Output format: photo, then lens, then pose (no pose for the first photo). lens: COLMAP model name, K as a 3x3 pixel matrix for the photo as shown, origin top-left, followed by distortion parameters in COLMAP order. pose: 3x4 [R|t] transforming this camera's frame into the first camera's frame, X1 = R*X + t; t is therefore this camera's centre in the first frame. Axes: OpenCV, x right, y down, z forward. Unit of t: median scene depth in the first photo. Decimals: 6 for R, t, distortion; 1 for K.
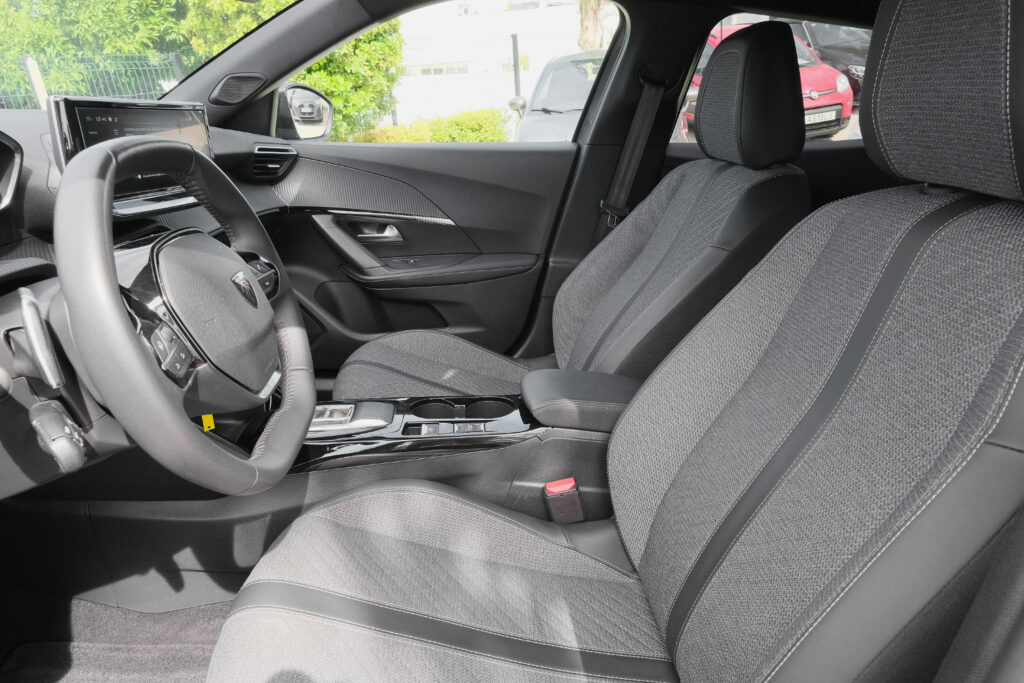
lens RADIAL K [[640.8, 0, 517.2], [0, 640.8, 342.9], [0, 0, 1]] dist [0.002778, -0.000757]
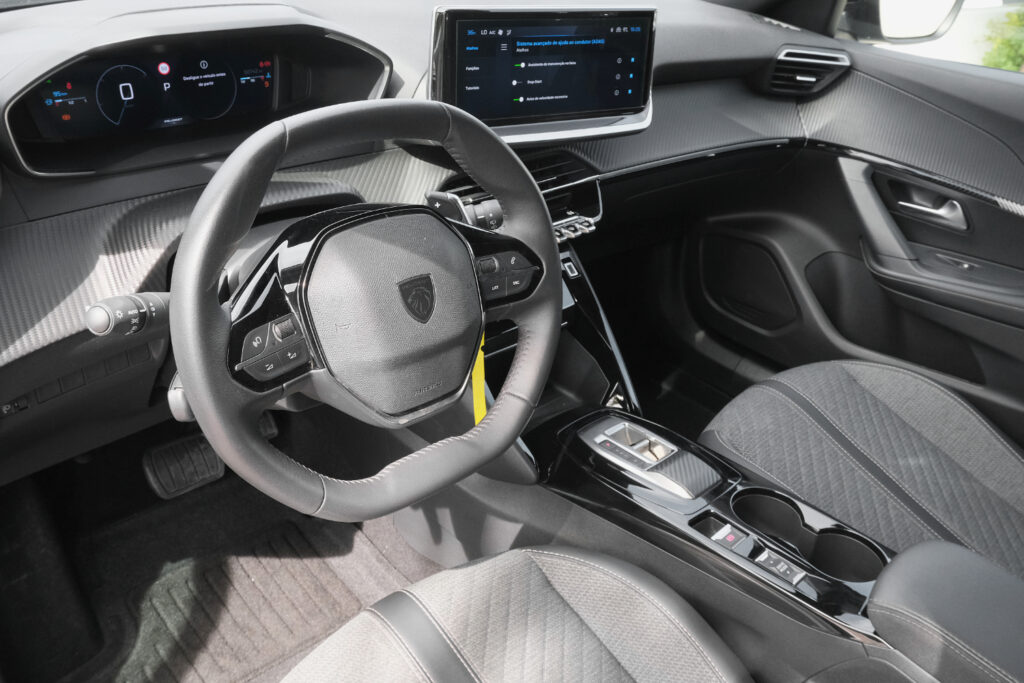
lens RADIAL K [[881.3, 0, 516.8], [0, 881.3, 342.4], [0, 0, 1]] dist [0.000037, -0.000338]
pose [[0.627445, 0.390798, -0.673490, 0.180286], [-0.317410, 0.918177, 0.237069, -0.136407], [0.711030, 0.065025, 0.700149, 0.116259]]
